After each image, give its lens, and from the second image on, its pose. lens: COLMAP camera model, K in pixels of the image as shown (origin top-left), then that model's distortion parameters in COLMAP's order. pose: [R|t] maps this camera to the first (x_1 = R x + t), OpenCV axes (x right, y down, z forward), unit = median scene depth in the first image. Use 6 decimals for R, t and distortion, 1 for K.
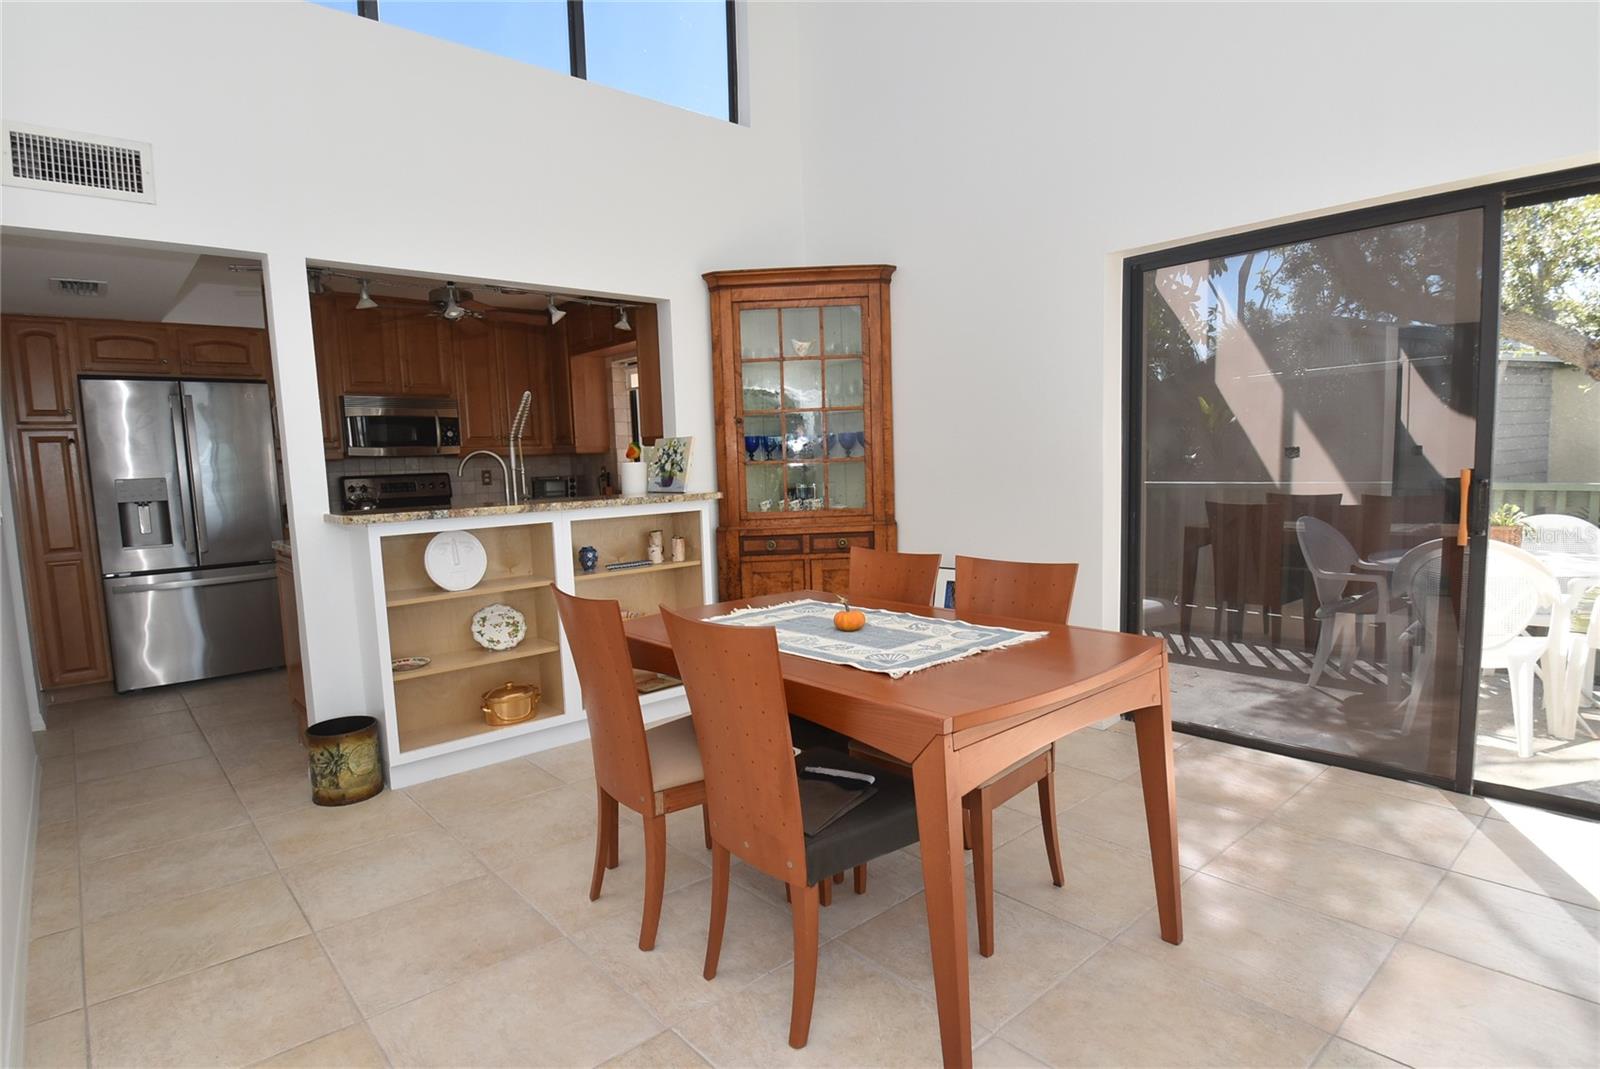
lens RADIAL K [[869.0, 0, 800.0], [0, 869.0, 534.5], [0, 0, 1]] dist [0.000075, -0.000143]
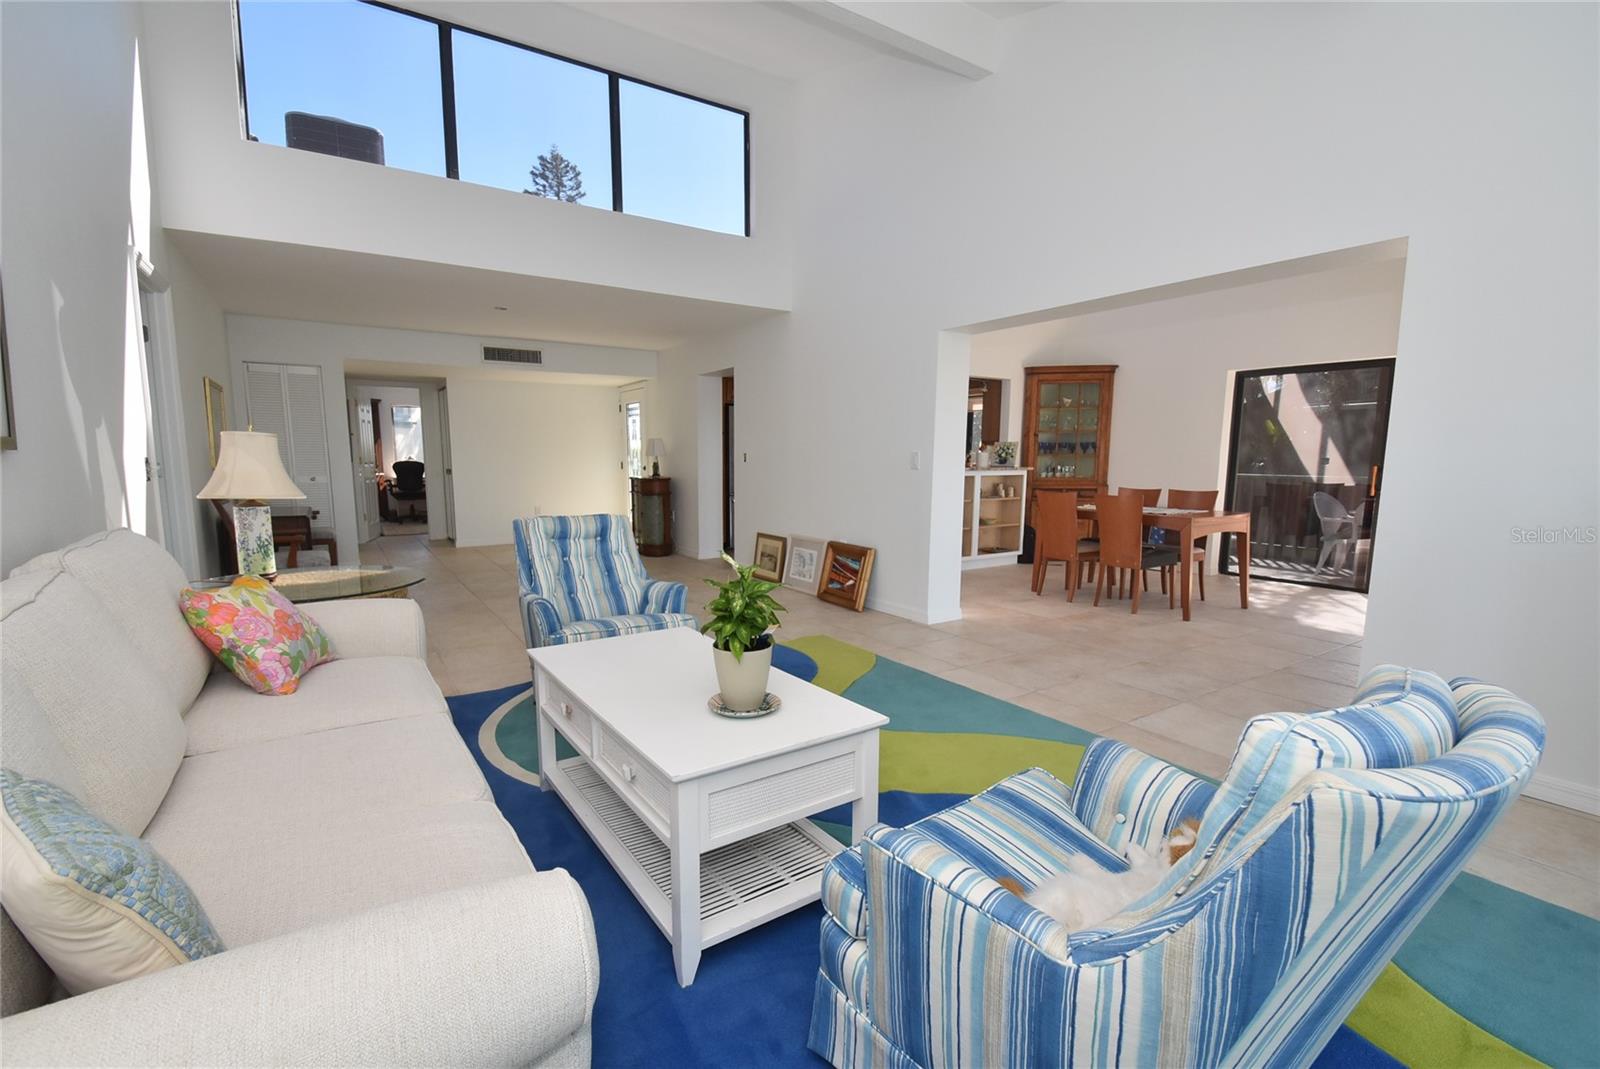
lens RADIAL K [[685.0, 0, 800.0], [0, 685.0, 534.5], [0, 0, 1]] dist [-0.000522, -0.016129]
pose [[0.985631, 0.053767, -0.160129, -0.365870], [-0.048877, 0.998215, 0.034326, 0.088226], [0.161689, -0.026006, 0.986499, -0.797088]]
